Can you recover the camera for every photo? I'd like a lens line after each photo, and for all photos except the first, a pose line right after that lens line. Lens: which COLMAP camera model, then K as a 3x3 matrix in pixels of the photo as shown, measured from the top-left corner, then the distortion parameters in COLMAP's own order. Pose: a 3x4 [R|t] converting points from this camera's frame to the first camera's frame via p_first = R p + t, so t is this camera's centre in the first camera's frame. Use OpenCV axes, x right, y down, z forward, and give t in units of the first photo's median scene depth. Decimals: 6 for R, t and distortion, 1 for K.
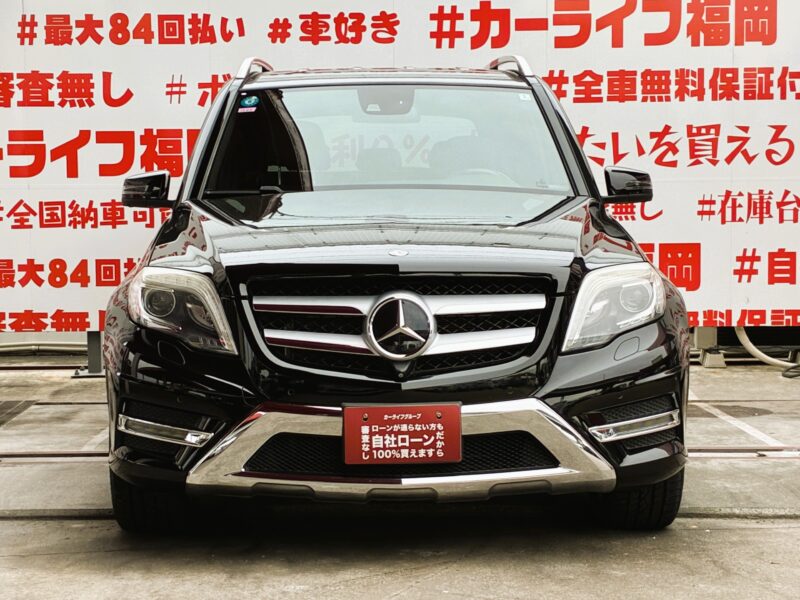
lens RADIAL K [[1446.8, 0, 400.0], [0, 1446.8, 300.0], [0, 0, 1]] dist [0.056302, 0.019859]
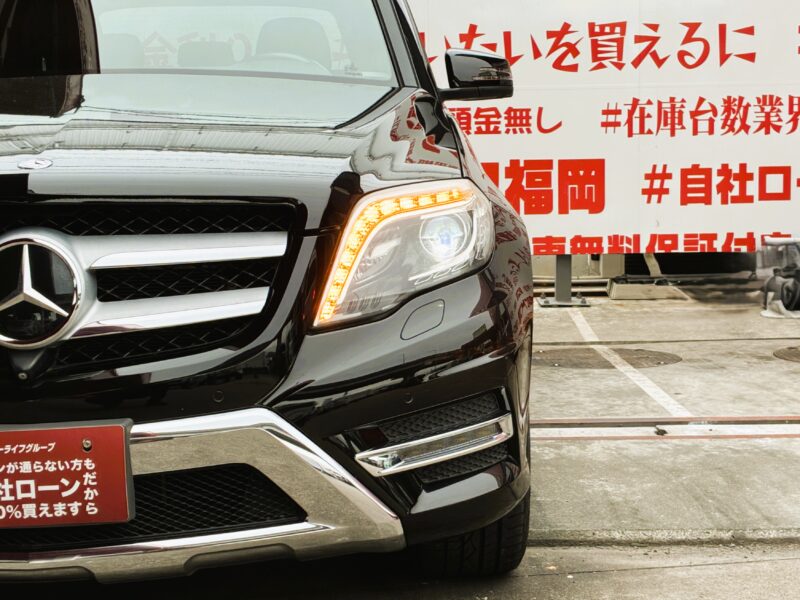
lens RADIAL K [[1446.8, 0, 400.0], [0, 1446.8, 300.0], [0, 0, 1]] dist [0.056302, 0.019859]
pose [[0.998602, -0.013398, 0.051133, 0.037702], [0.010641, 0.998494, 0.053819, -0.002493], [-0.051777, -0.053199, 0.997241, 0.127605]]
